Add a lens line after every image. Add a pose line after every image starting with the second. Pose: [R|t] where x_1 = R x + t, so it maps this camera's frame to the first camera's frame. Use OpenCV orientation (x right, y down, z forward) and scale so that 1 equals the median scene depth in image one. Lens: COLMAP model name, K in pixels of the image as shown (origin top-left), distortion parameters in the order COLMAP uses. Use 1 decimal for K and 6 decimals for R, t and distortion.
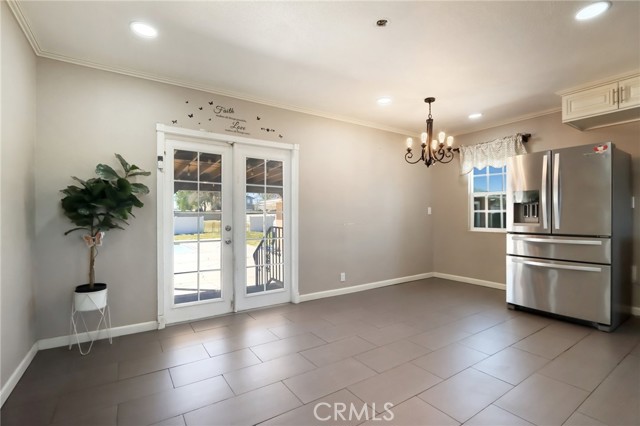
lens RADIAL K [[295.5, 0, 320.2], [0, 295.5, 215.2], [0, 0, 1]] dist [-0.017136, 0.002109]
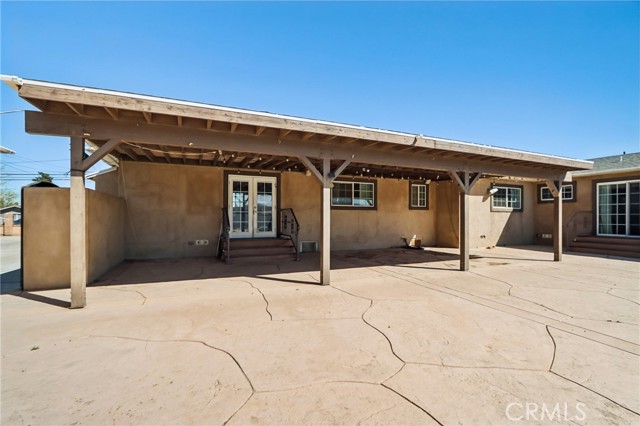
lens RADIAL K [[295.5, 0, 320.1], [0, 295.5, 213.6], [0, 0, 1]] dist [-0.017136, 0.002109]
pose [[0.990889, 0.008533, -0.134413, 0.617675], [-0.008176, 0.999961, 0.003211, 0.076986], [0.134435, -0.002082, 0.990920, -1.462686]]
